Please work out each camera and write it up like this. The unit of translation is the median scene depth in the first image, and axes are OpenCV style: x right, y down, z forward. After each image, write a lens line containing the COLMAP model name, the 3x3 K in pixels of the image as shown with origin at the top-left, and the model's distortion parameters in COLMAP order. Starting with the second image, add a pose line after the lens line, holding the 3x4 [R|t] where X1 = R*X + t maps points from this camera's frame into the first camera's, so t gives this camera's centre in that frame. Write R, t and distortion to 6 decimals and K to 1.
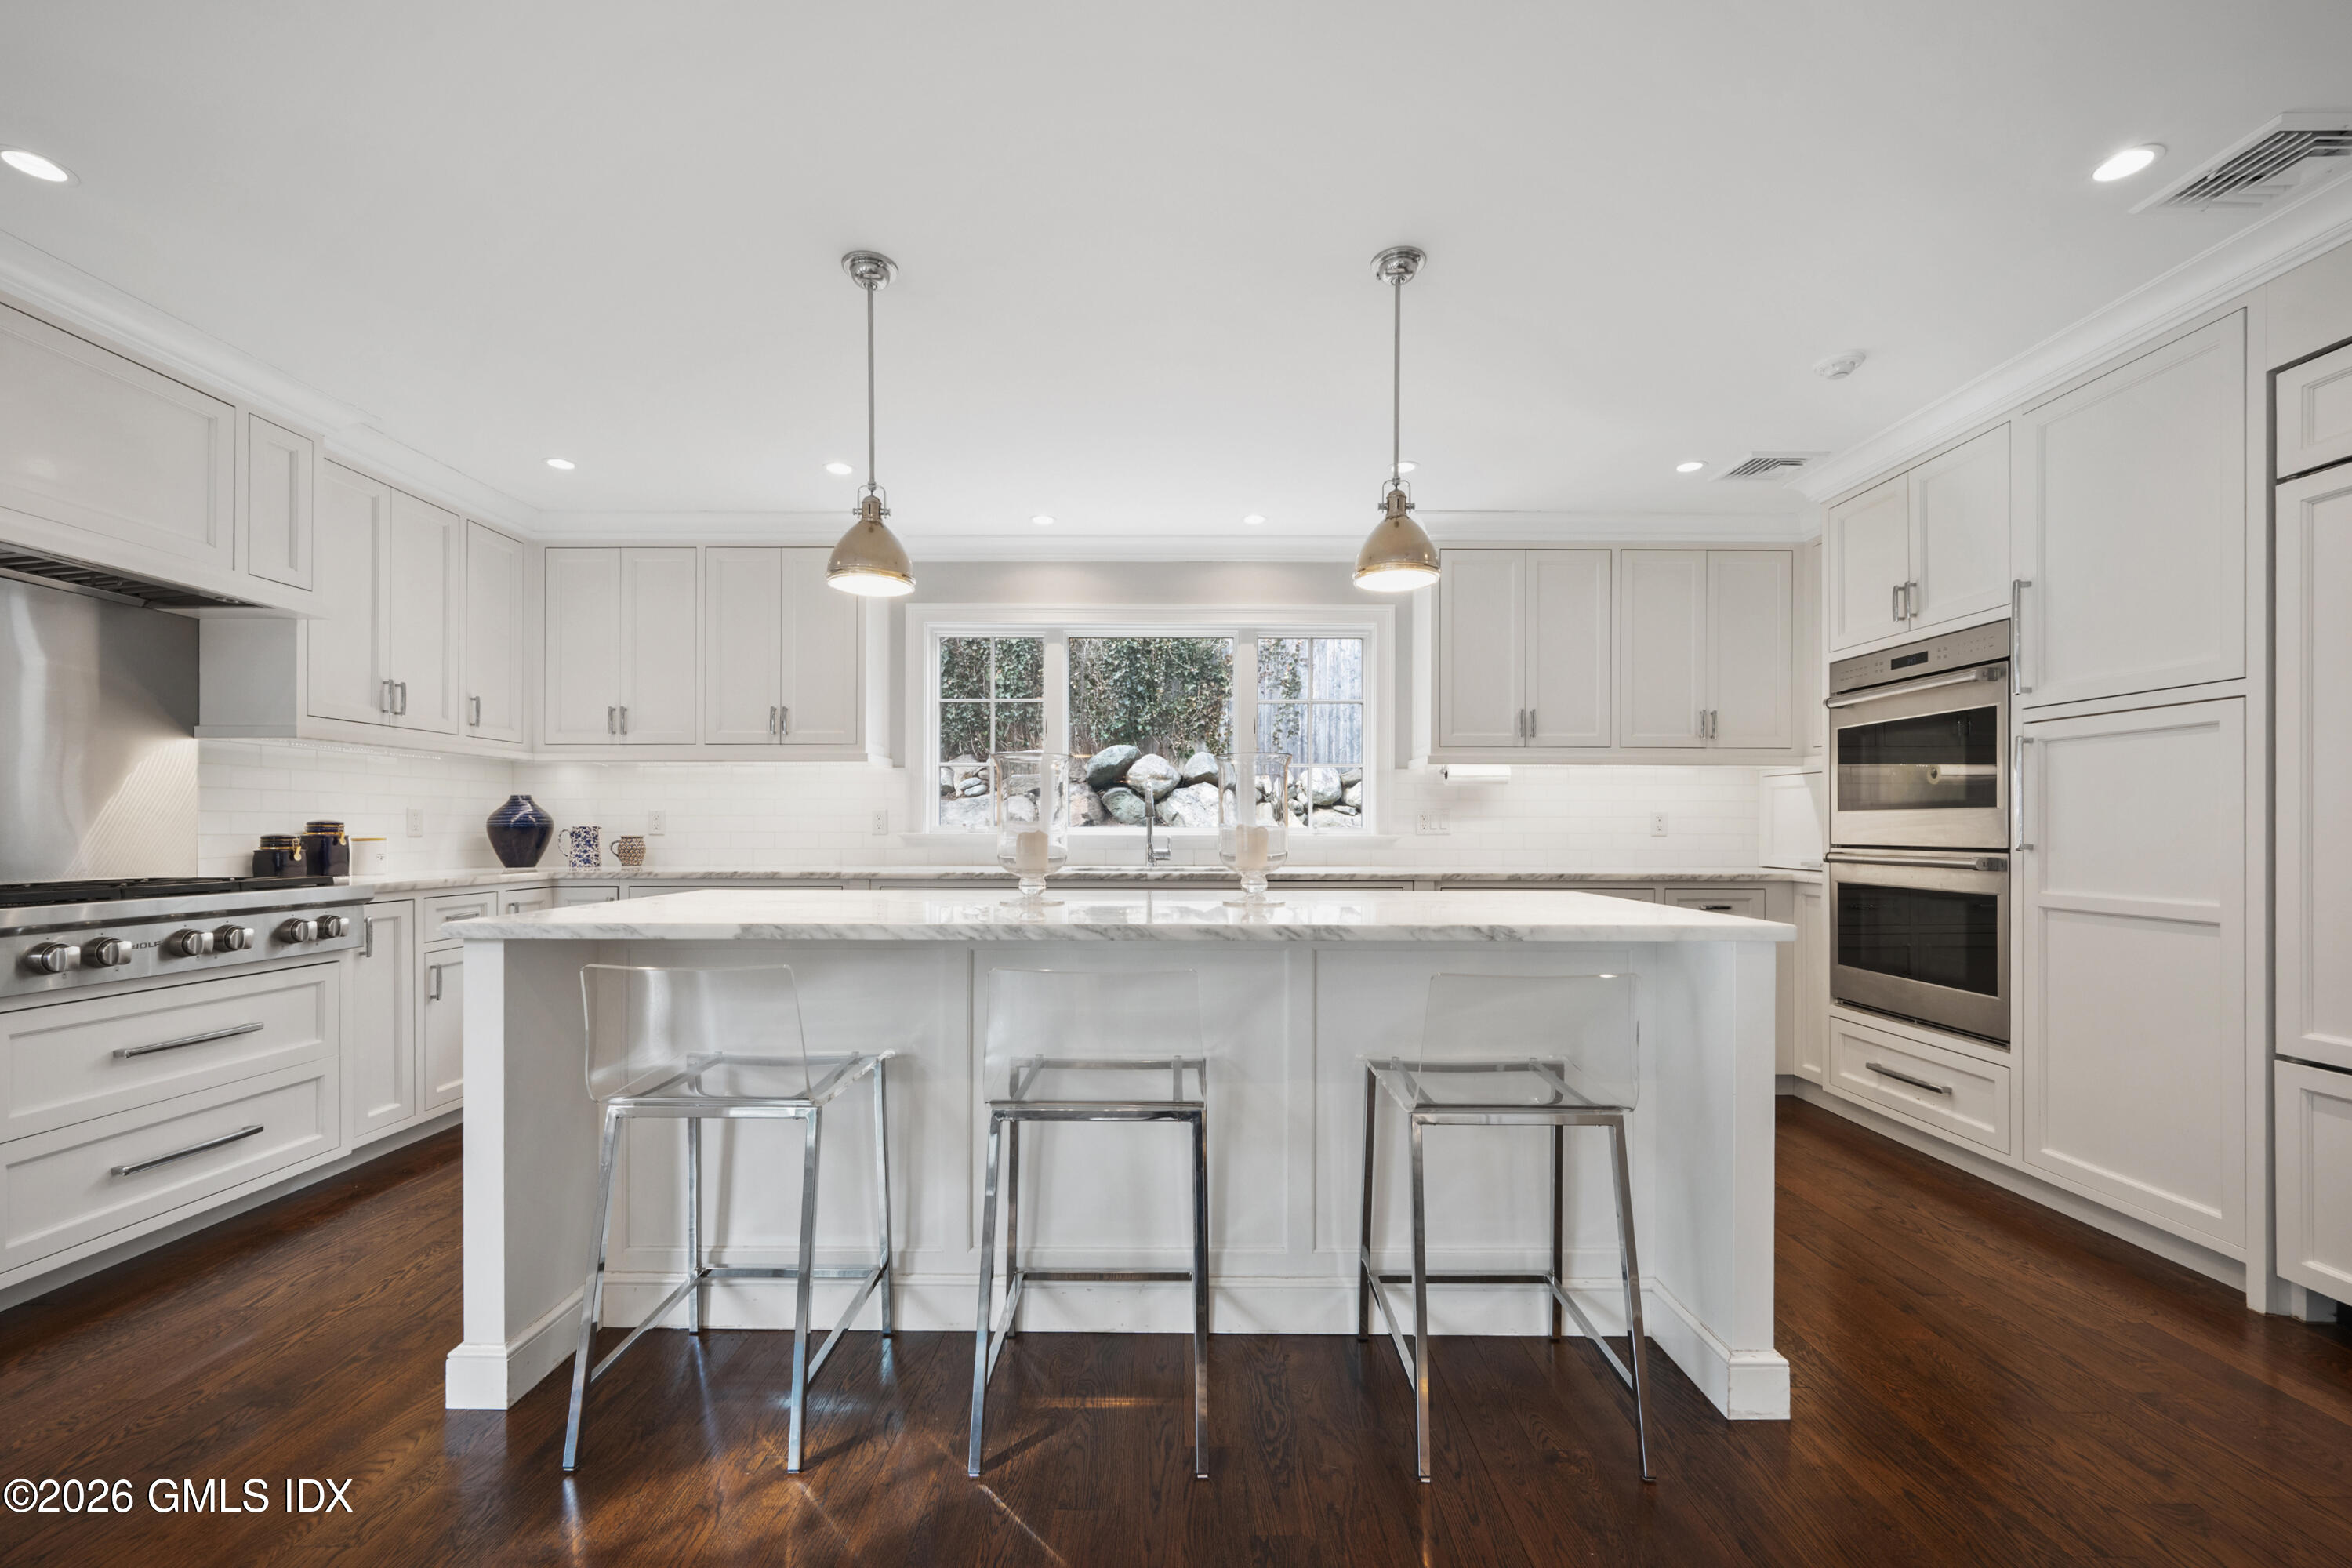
lens RADIAL K [[923.3, 0, 1182.7], [0, 923.3, 831.1], [0, 0, 1]] dist [0.002759, 0.000380]
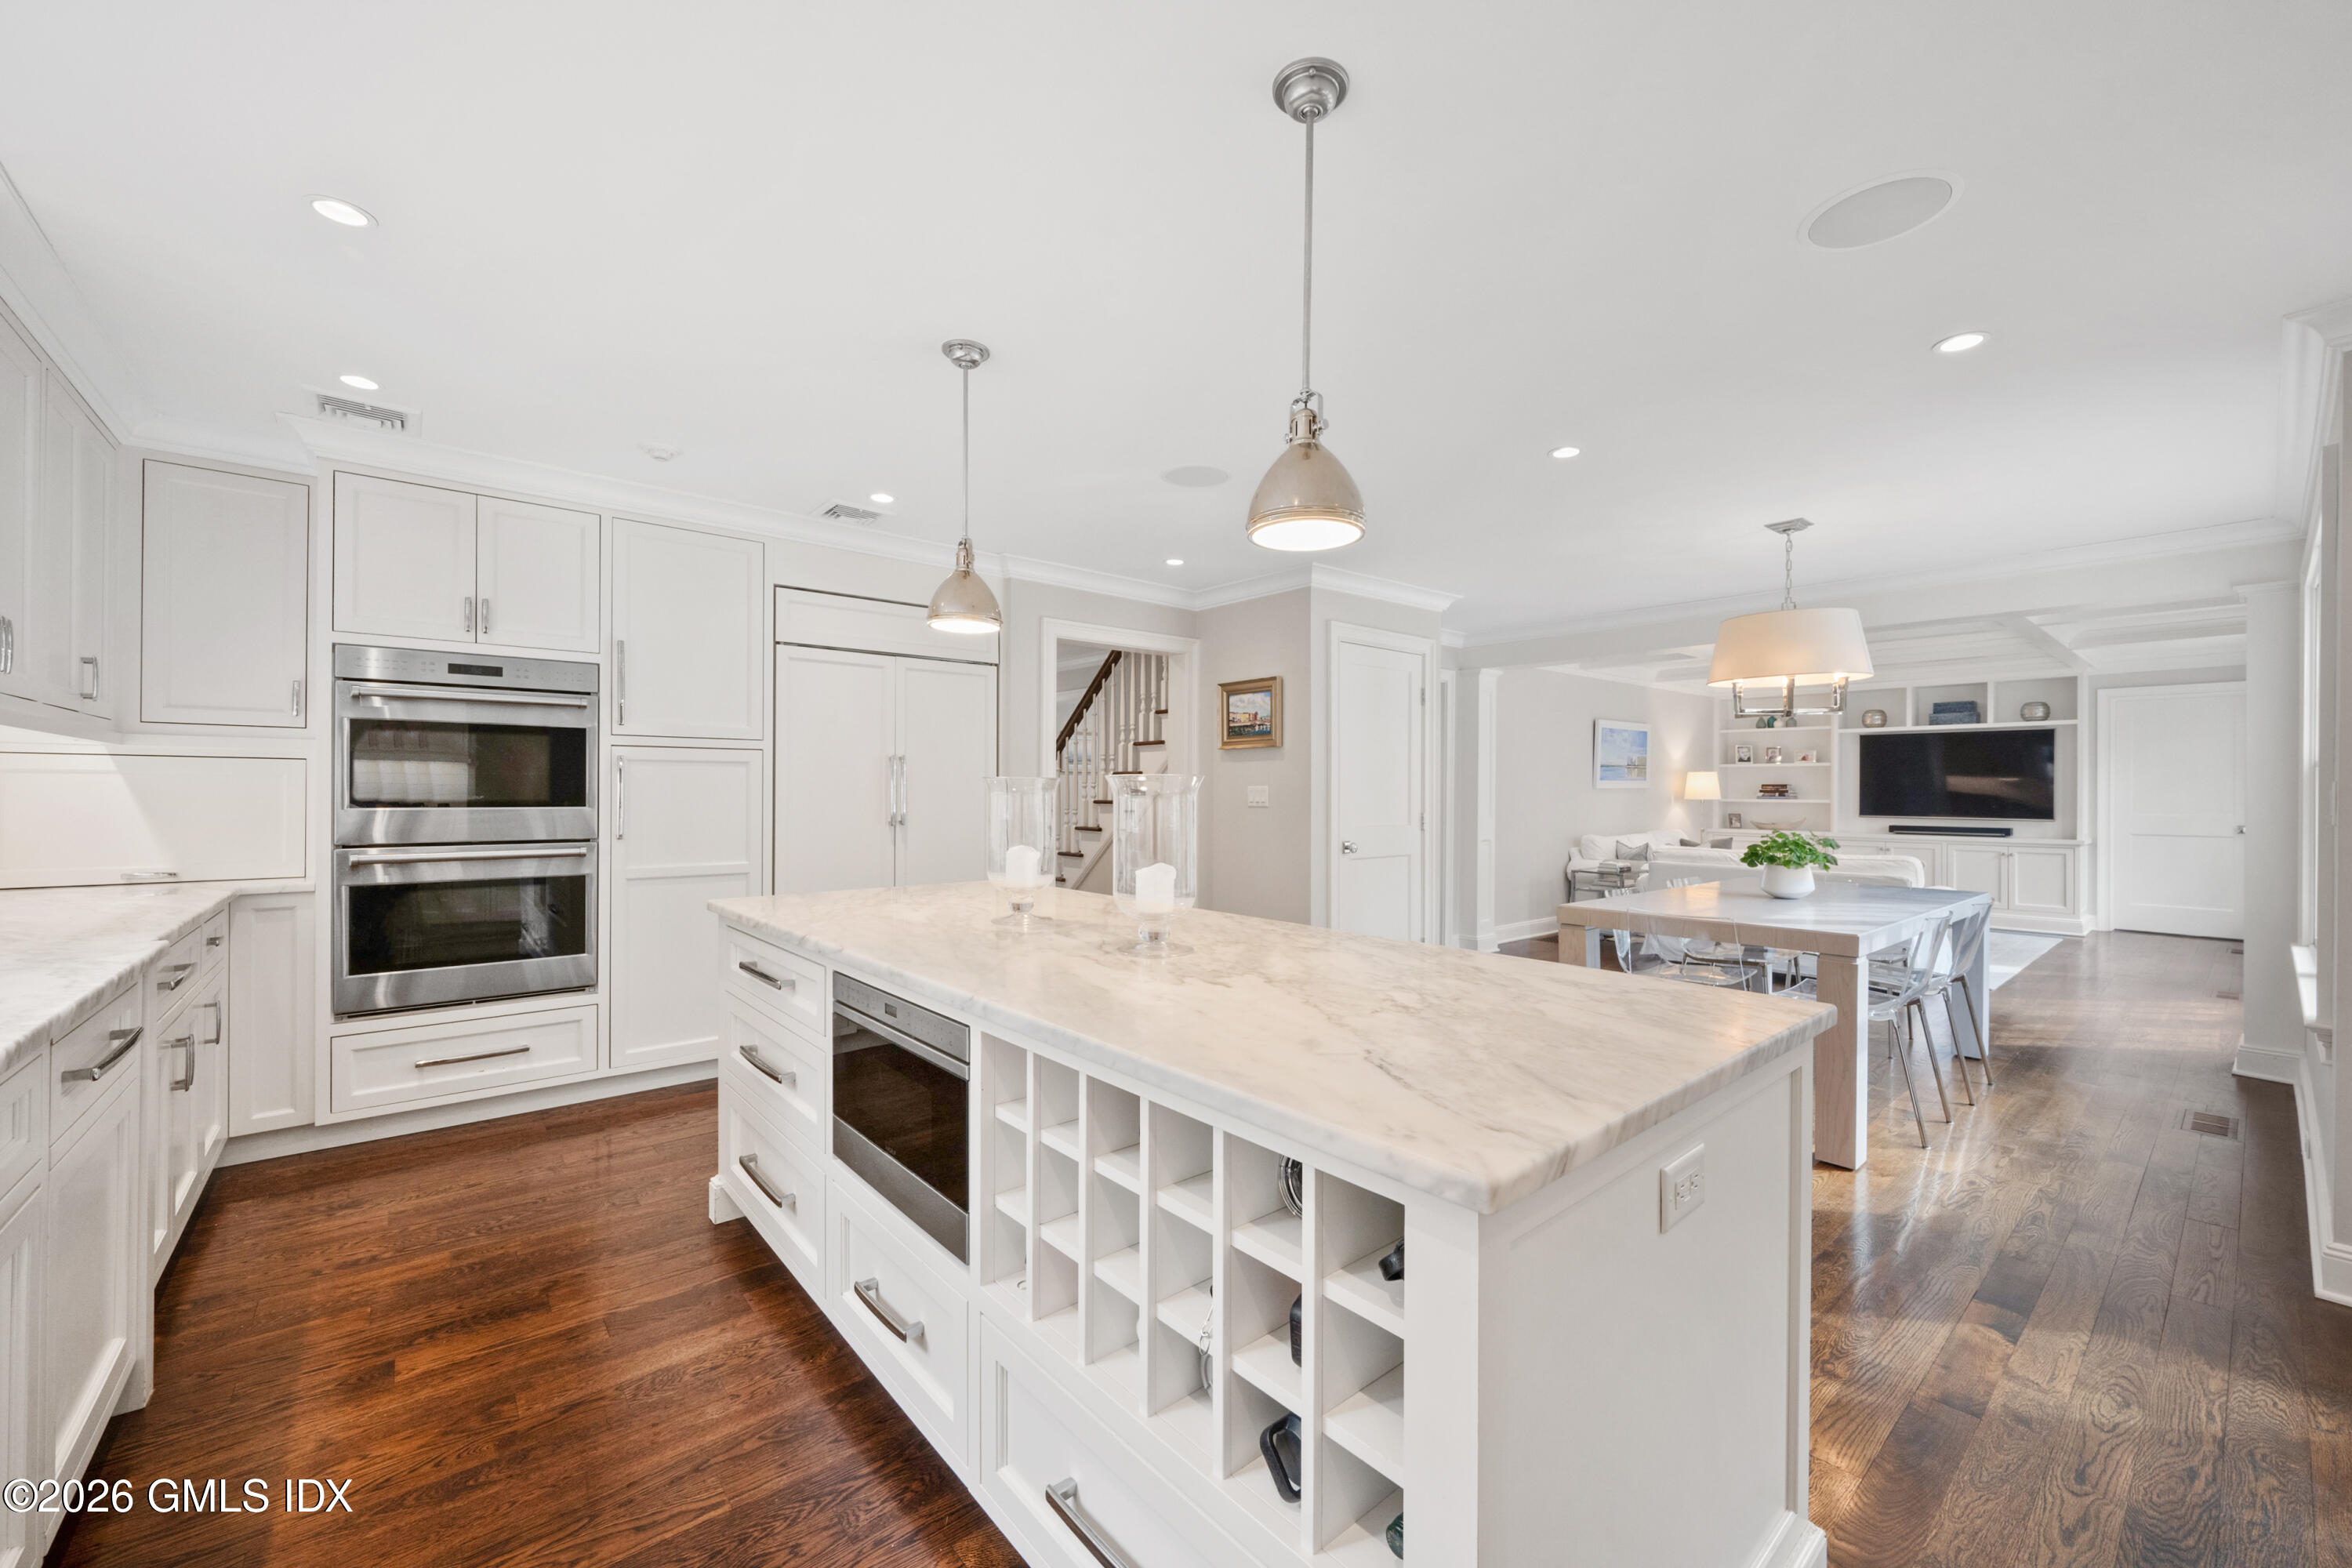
lens RADIAL K [[923.3, 0, 1176.3], [0, 923.3, 788.9], [0, 0, 1]] dist [0.002759, 0.000380]
pose [[-0.642046, 0.009306, 0.766610, -0.537997], [0.003922, 0.999953, -0.008854, -0.029933], [-0.766656, -0.002678, -0.642052, 1.000012]]
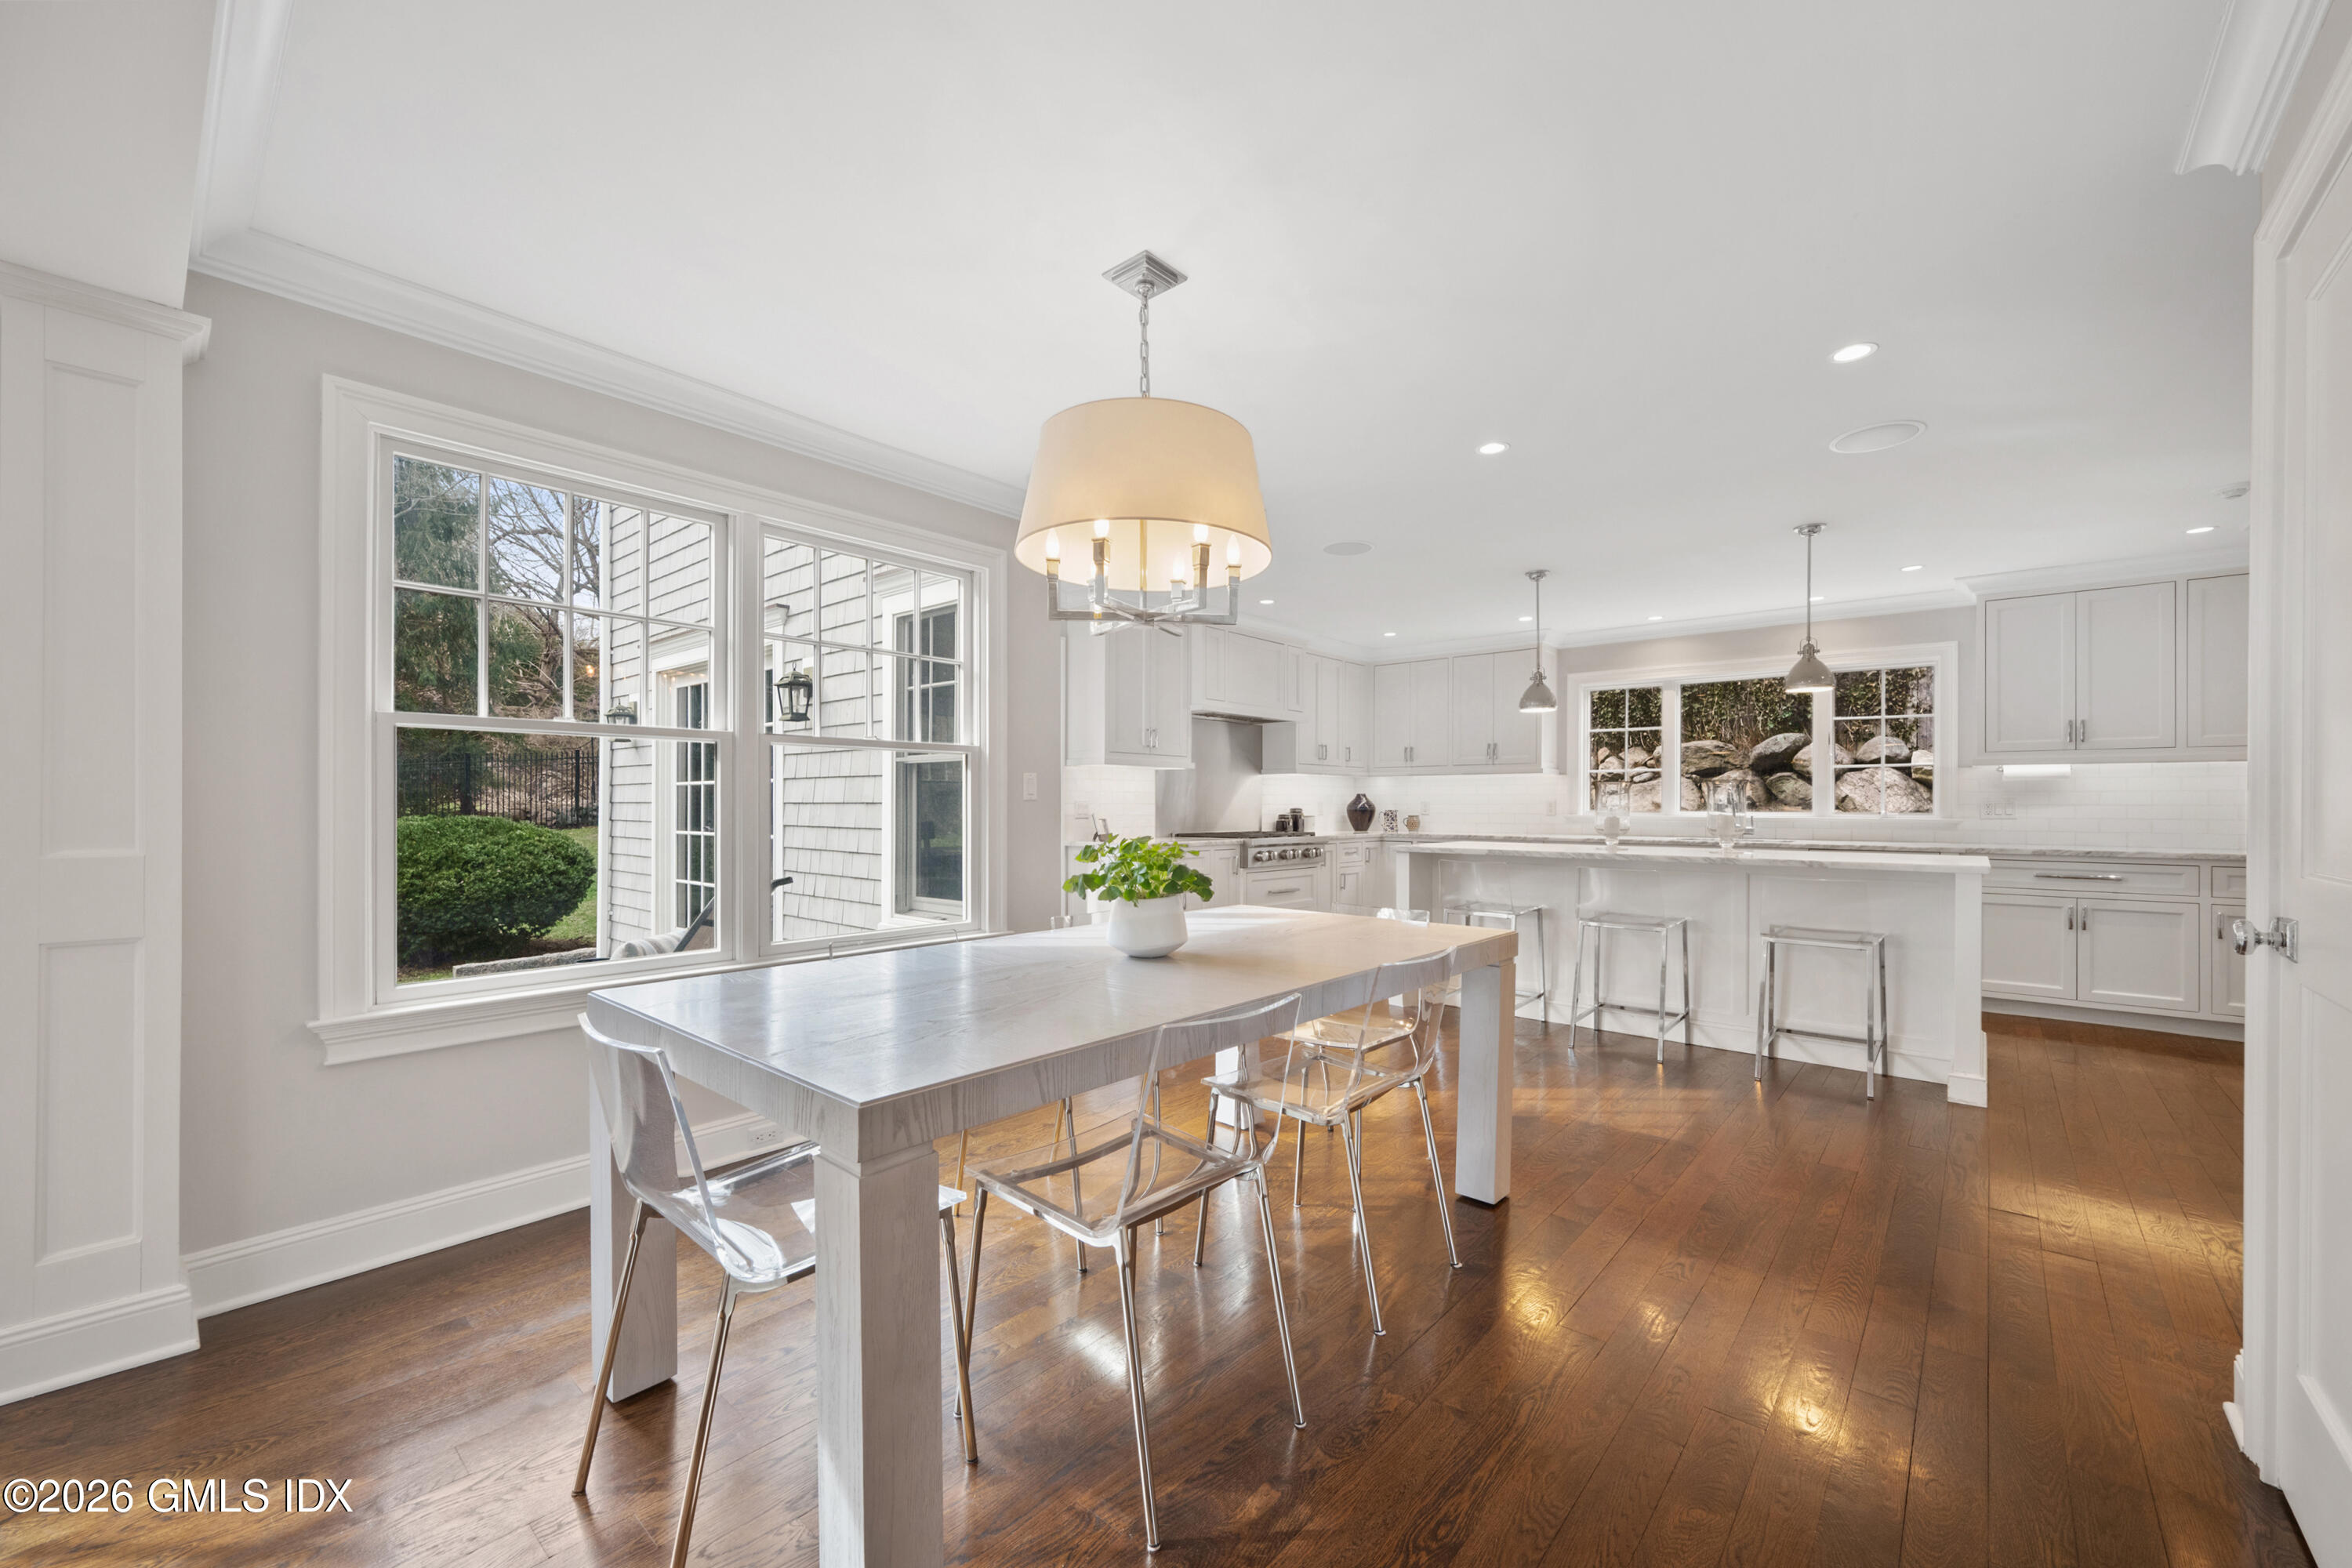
lens RADIAL K [[923.3, 0, 1177.5], [0, 923.3, 801.3], [0, 0, 1]] dist [0.002759, 0.000380]
pose [[0.750300, -0.001967, -0.661095, 0.285707], [-0.002652, 0.999979, -0.005986, -0.010672], [0.661092, 0.006245, 0.750279, -0.739511]]
